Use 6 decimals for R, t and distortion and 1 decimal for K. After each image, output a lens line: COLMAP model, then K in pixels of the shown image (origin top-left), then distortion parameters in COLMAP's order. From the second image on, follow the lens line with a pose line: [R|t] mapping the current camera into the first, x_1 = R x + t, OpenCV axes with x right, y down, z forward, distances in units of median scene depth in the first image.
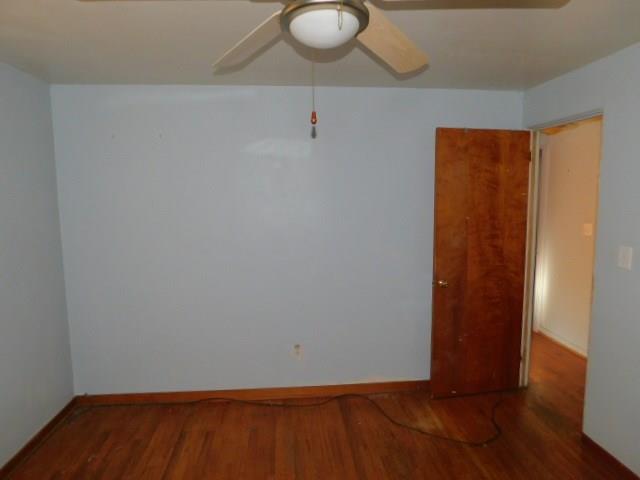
lens RADIAL K [[425.5, 0, 322.1], [0, 425.5, 241.4], [0, 0, 1]] dist [-0.036183, 0.033766]
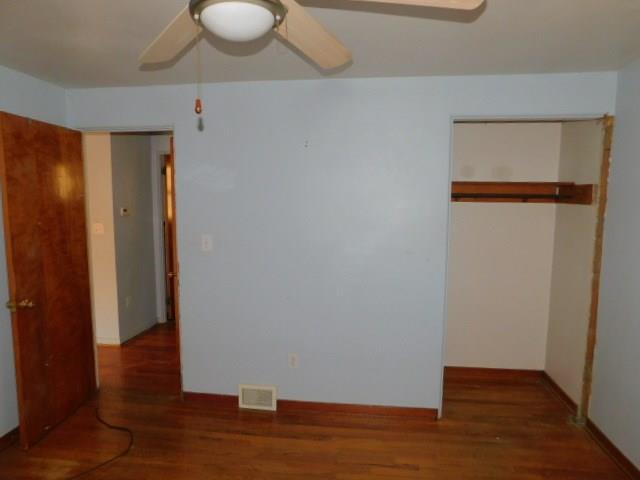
lens RADIAL K [[425.5, 0, 321.1], [0, 425.5, 238.7], [0, 0, 1]] dist [-0.036183, 0.033766]
pose [[0.246543, -0.095763, 0.964389, -0.347367], [0.110069, 0.991434, 0.070310, -0.020912], [-0.962861, 0.088815, 0.254972, 0.228561]]
